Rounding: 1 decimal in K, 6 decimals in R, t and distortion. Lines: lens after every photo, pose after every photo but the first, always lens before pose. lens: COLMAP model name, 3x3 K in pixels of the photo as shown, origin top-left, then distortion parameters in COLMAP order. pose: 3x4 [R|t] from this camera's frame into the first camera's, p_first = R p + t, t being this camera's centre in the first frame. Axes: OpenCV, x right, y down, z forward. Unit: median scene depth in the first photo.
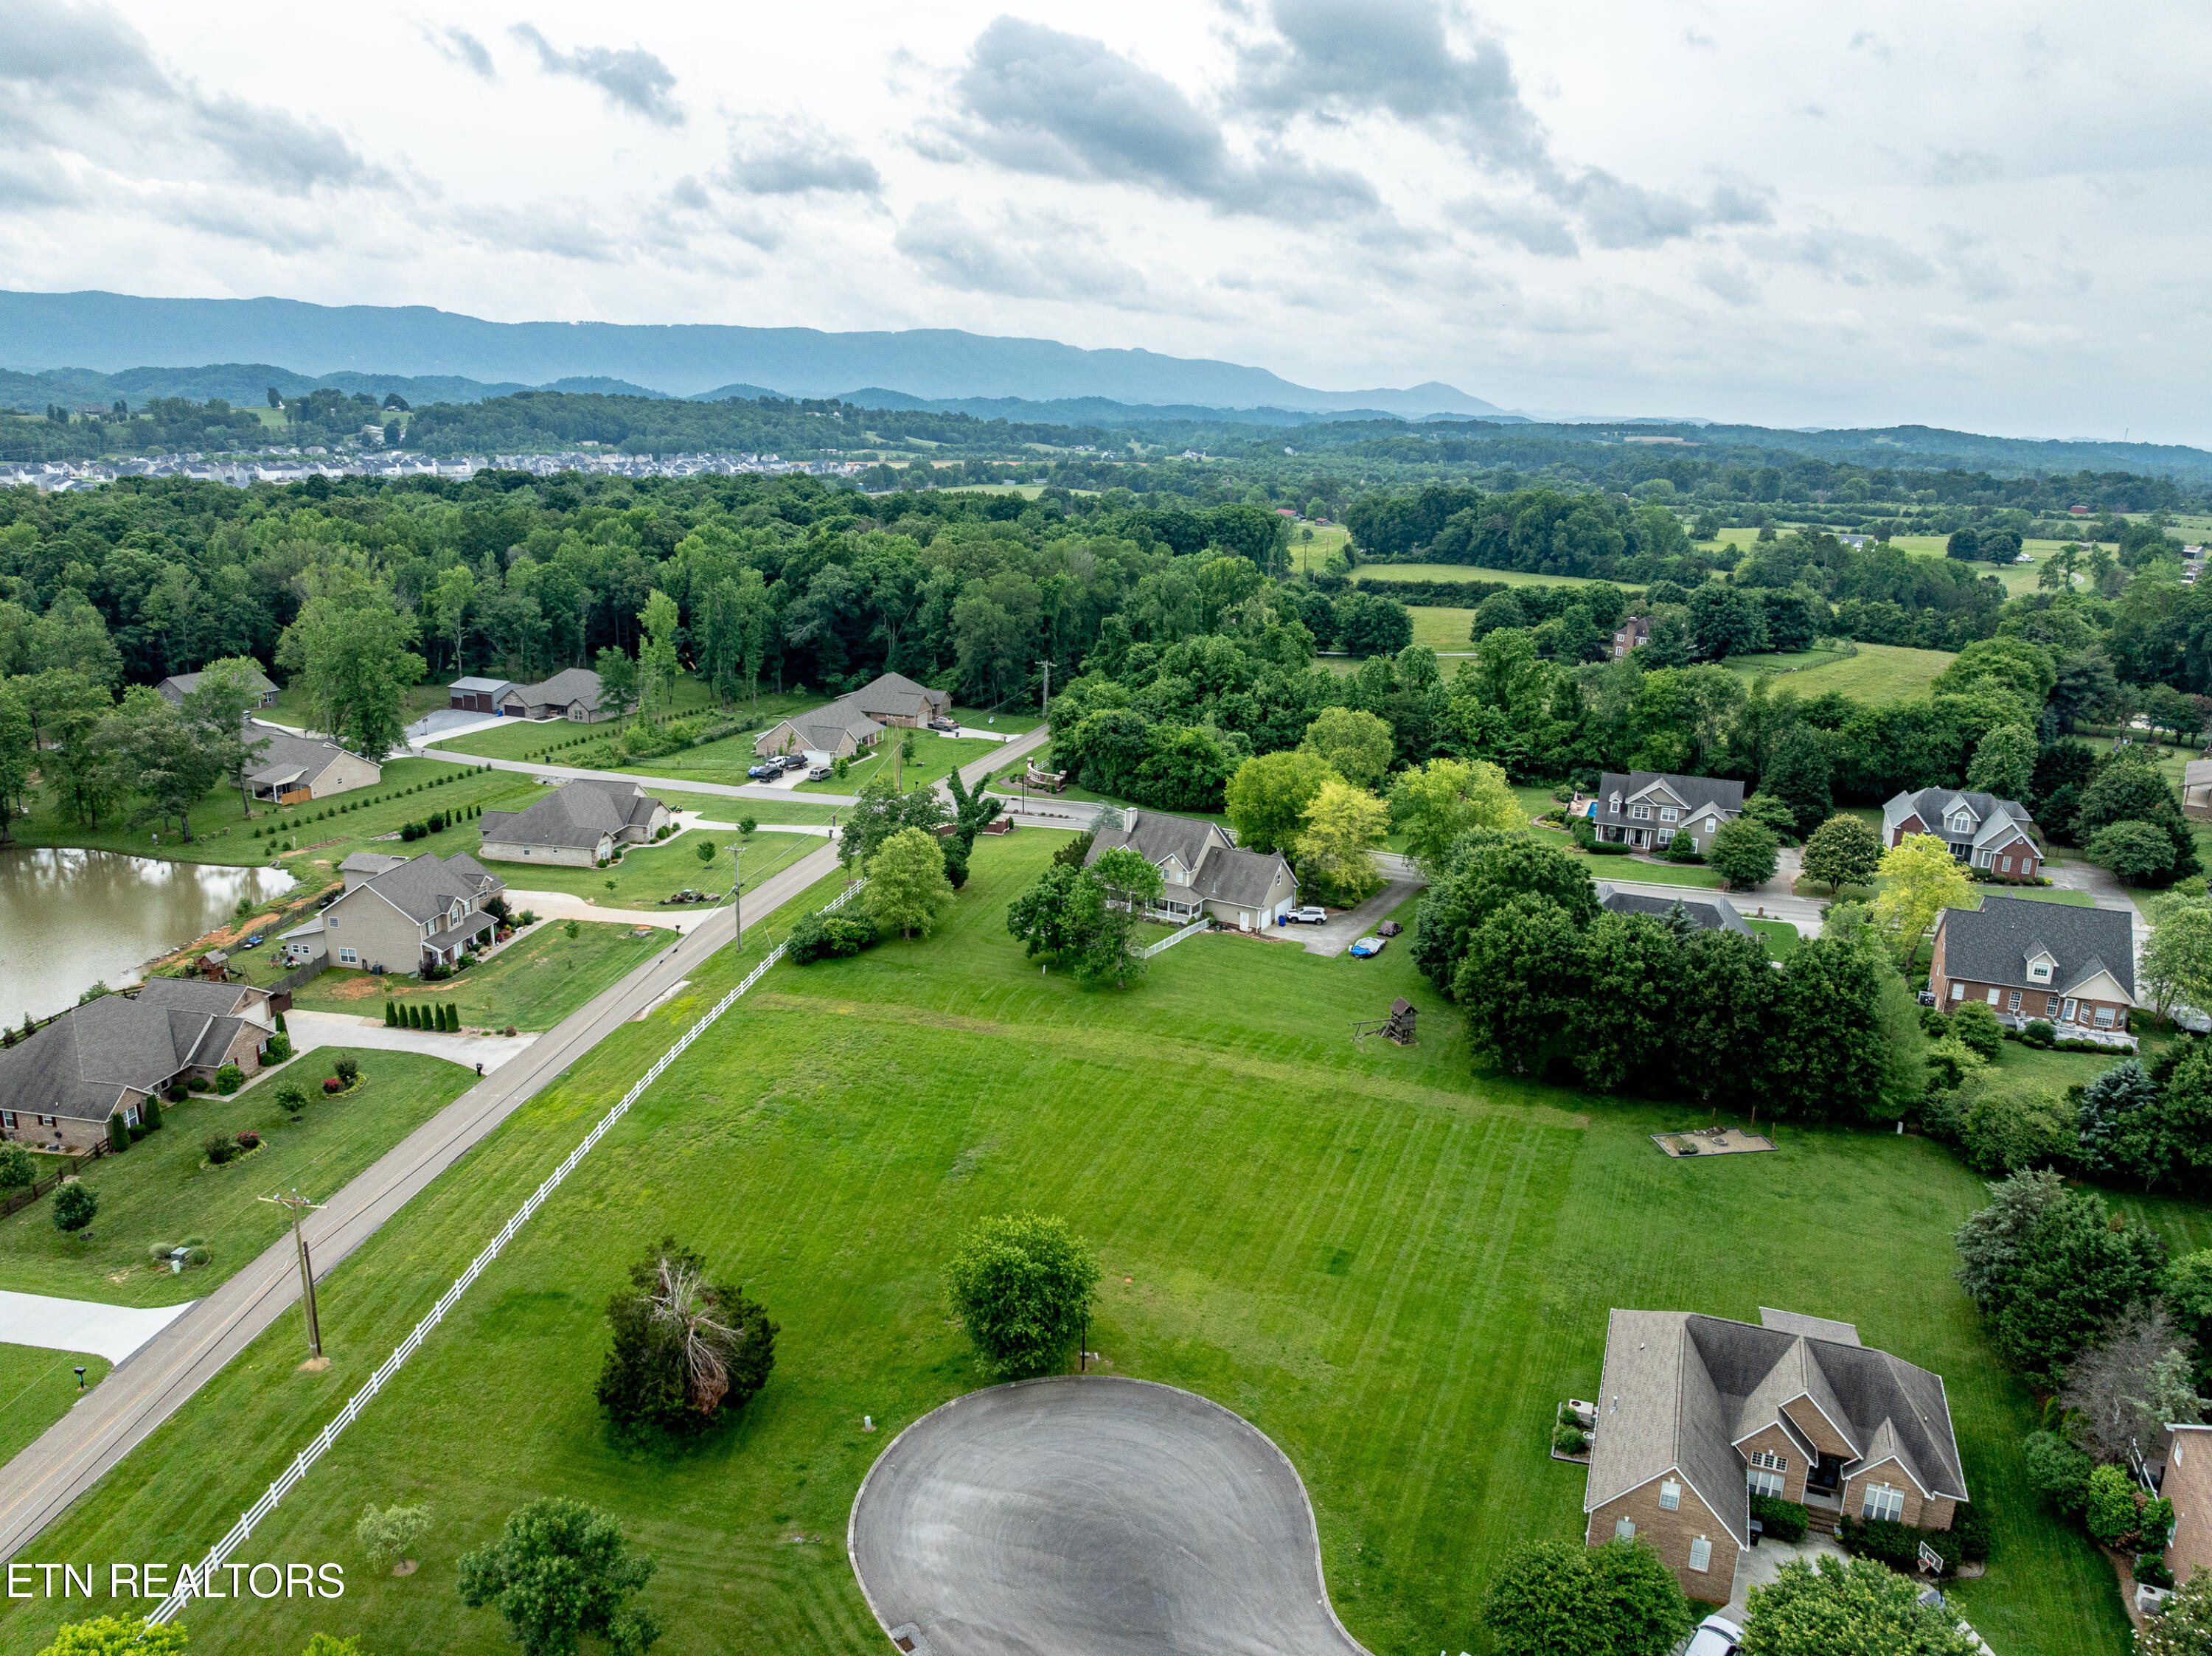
lens RADIAL K [[1555.4, 0, 1112.4], [0, 1555.4, 826.5], [0, 0, 1]] dist [-0.061260, 0.037567]
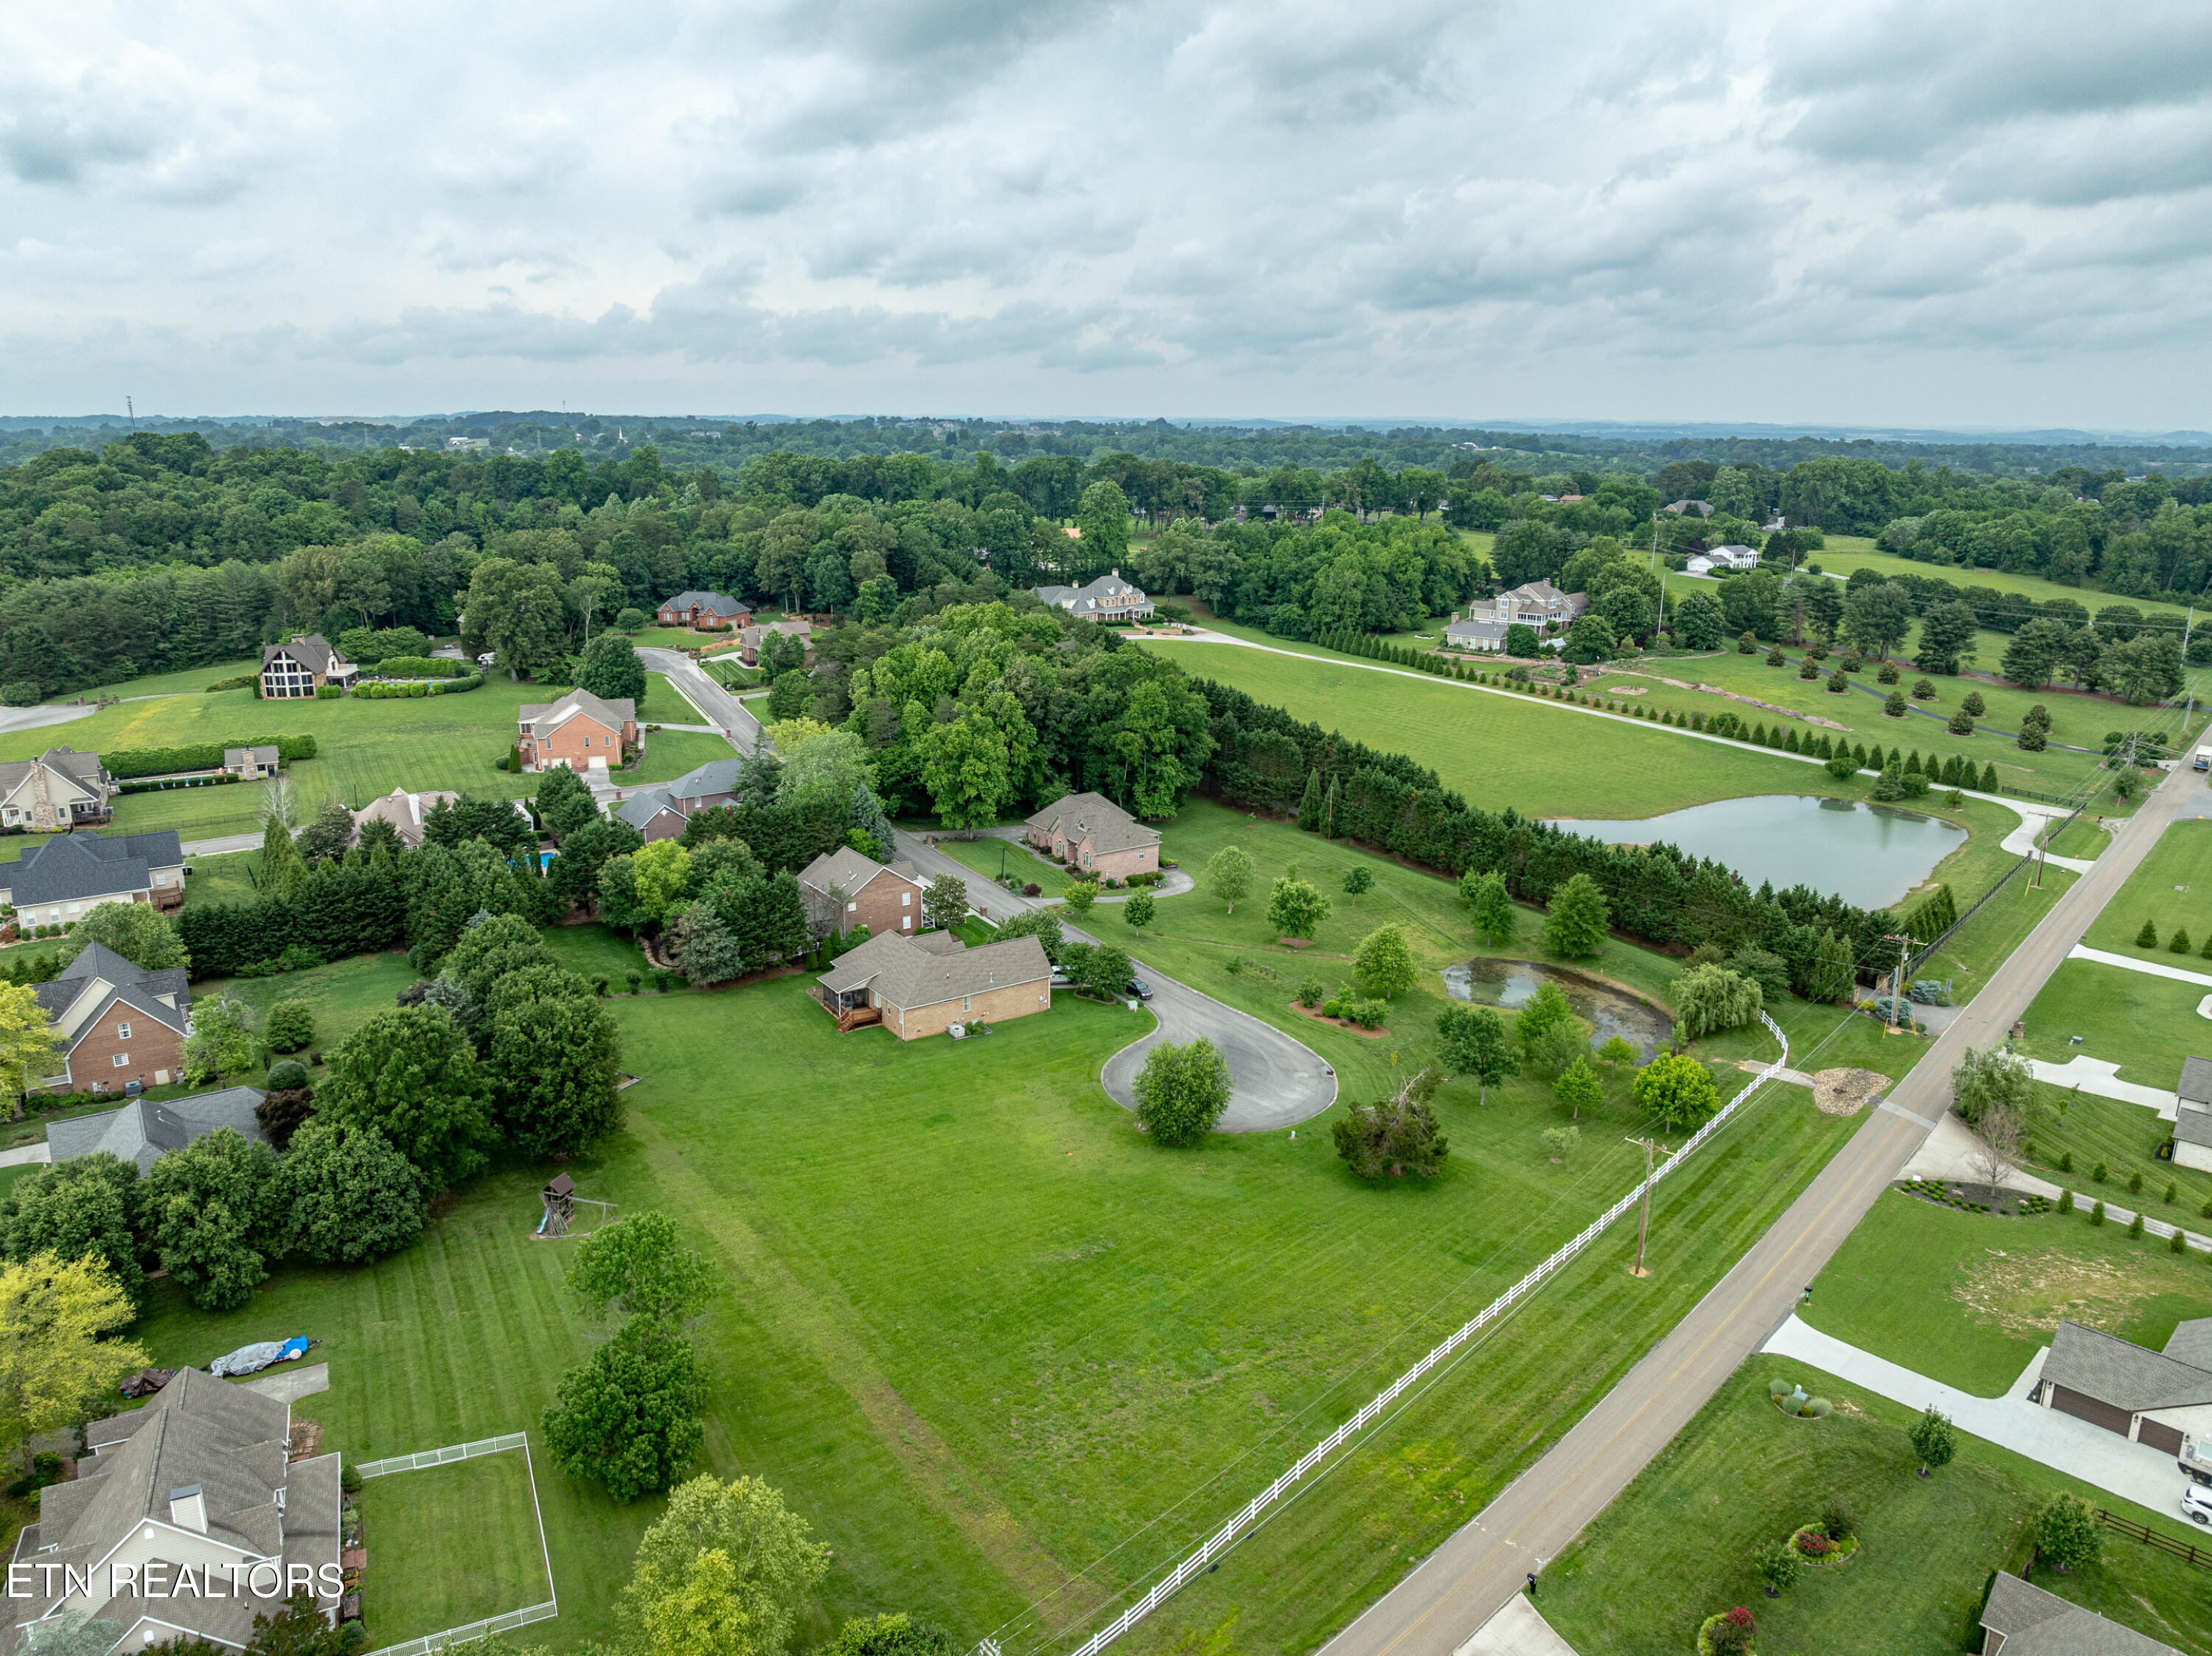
lens RADIAL K [[1552.0, 0, 1113.3], [0, 1552.0, 830.1], [0, 0, 1]] dist [-0.025075, -0.025308]
pose [[-0.824477, -0.177635, 0.537293, -0.523323], [0.121966, 0.871361, 0.475240, -0.449557], [-0.552596, 0.457356, -0.696752, 1.324744]]
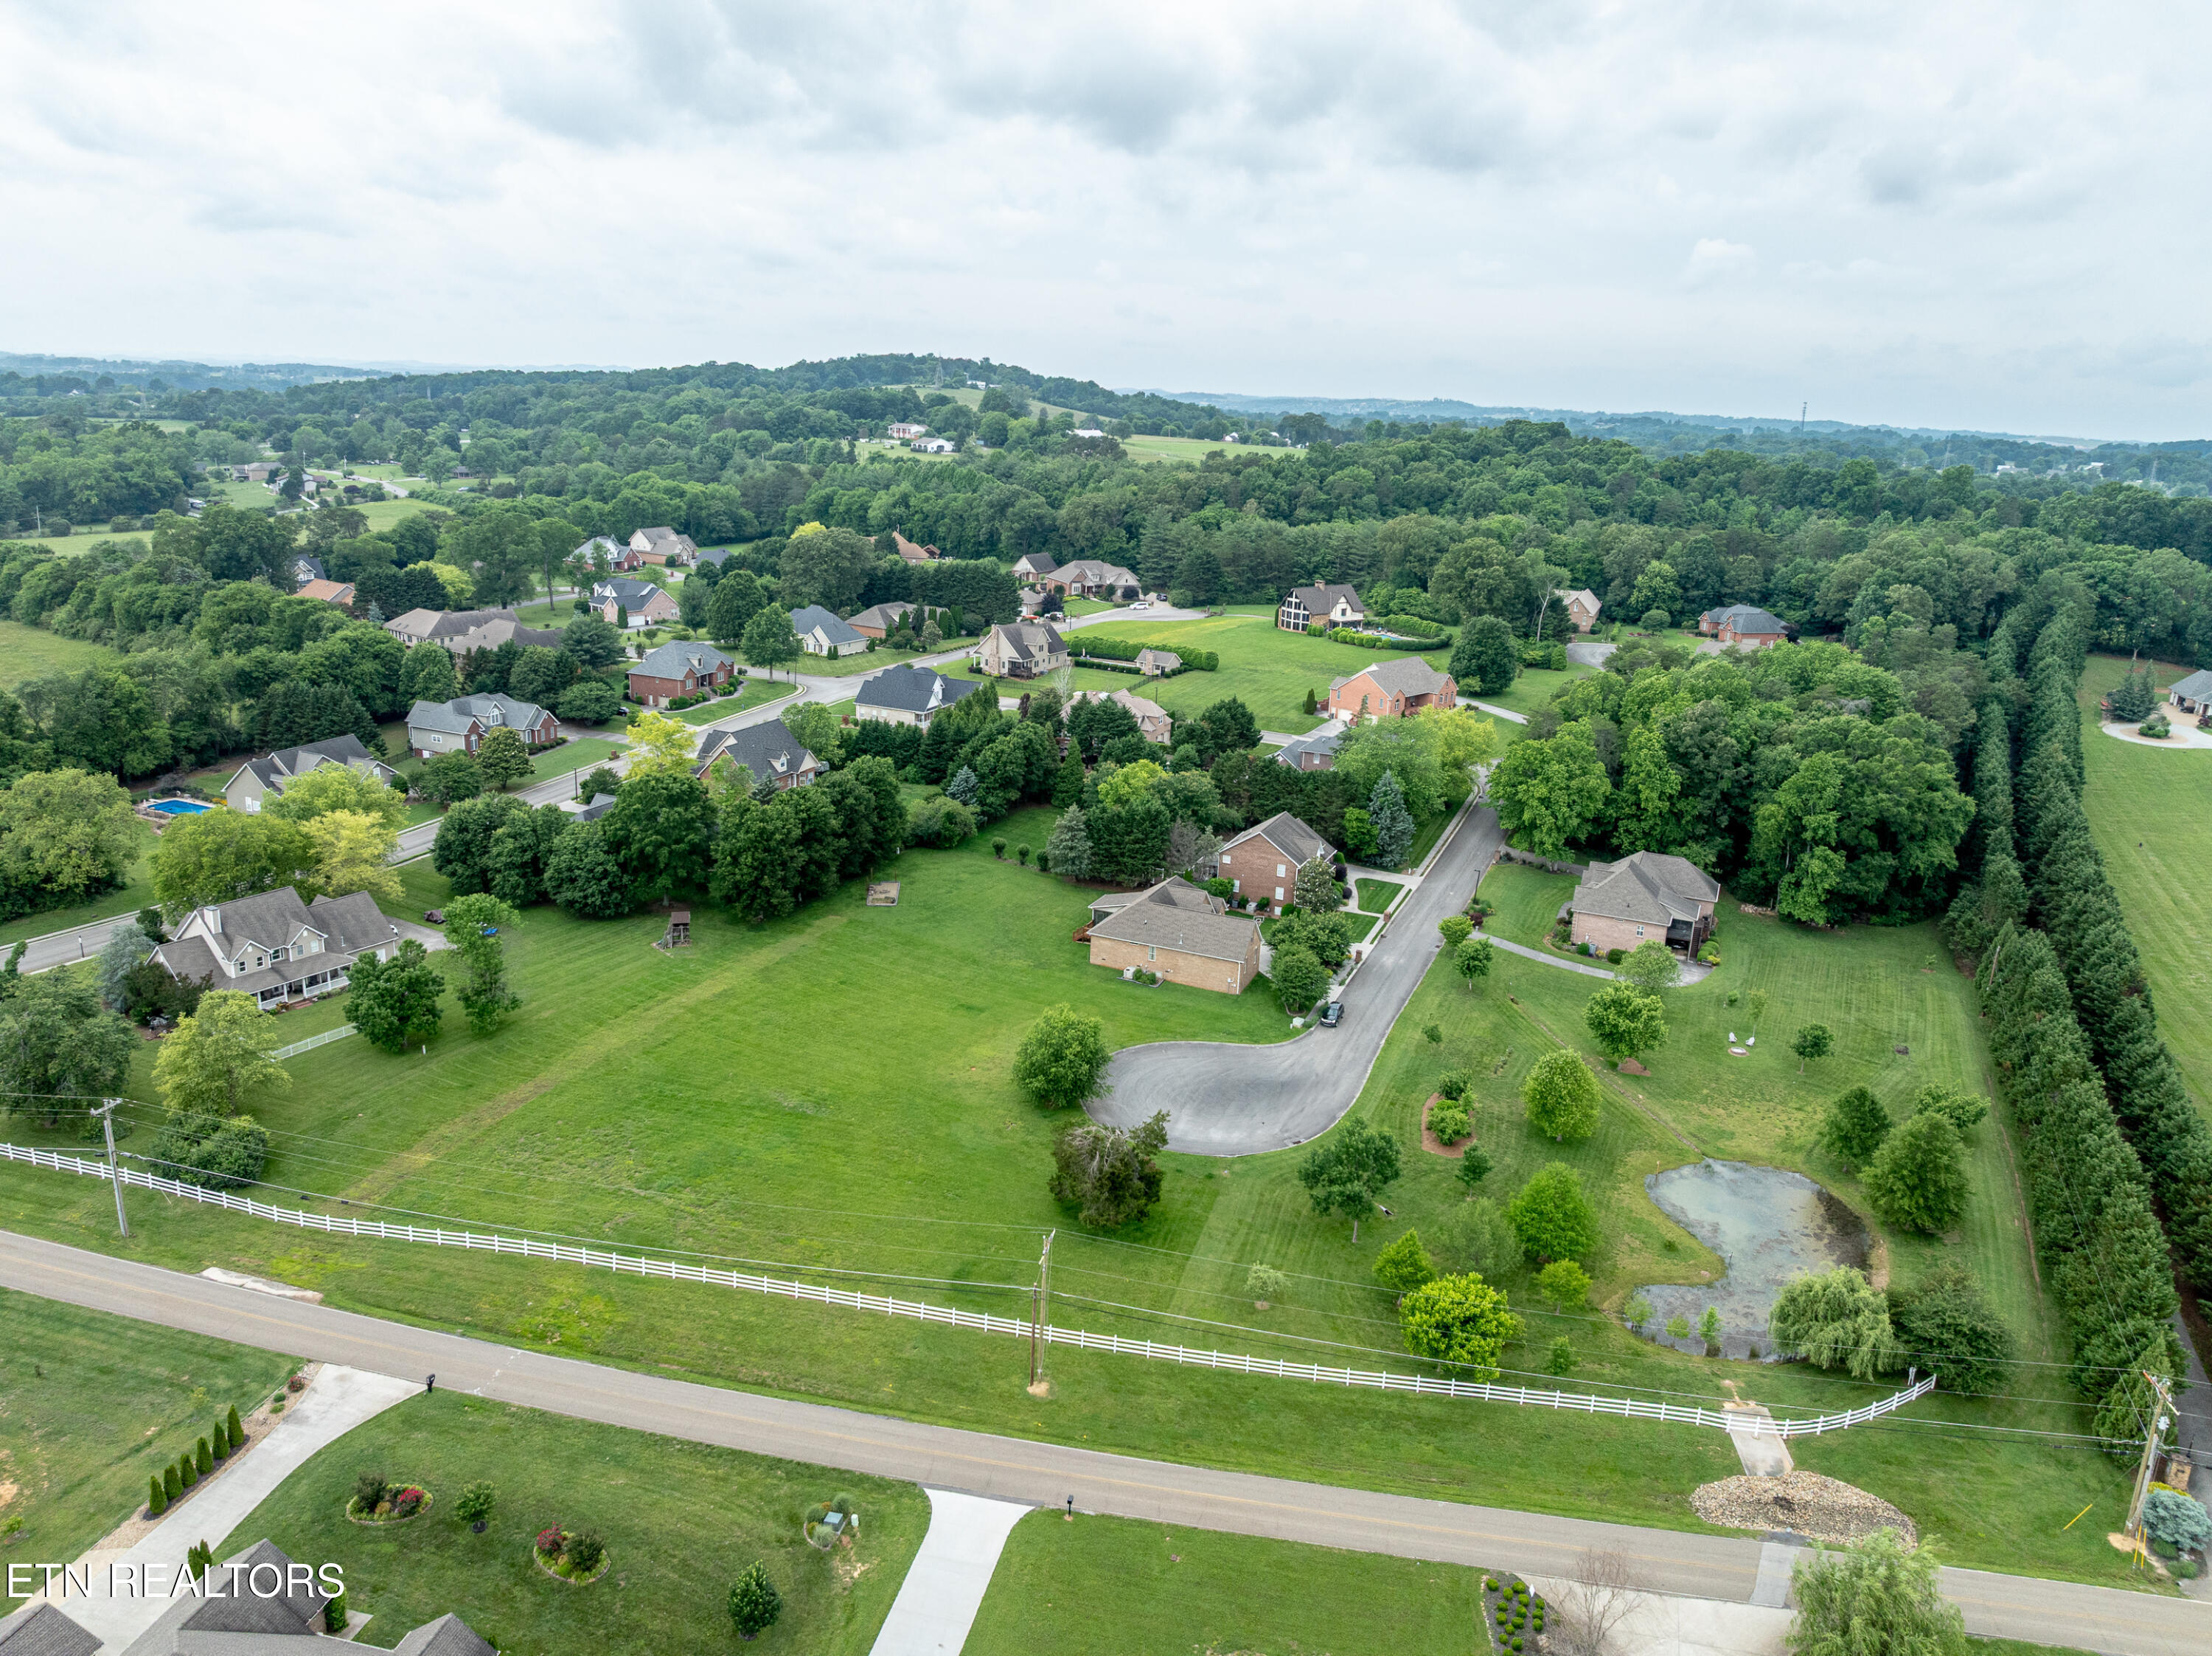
lens RADIAL K [[1552.0, 0, 1113.3], [0, 1552.0, 830.1], [0, 0, 1]] dist [-0.025075, -0.025308]
pose [[0.041465, -0.300406, 0.952910, -0.978987], [0.223390, 0.932374, 0.284212, -0.231380], [-0.973847, 0.201085, 0.105769, 0.484707]]
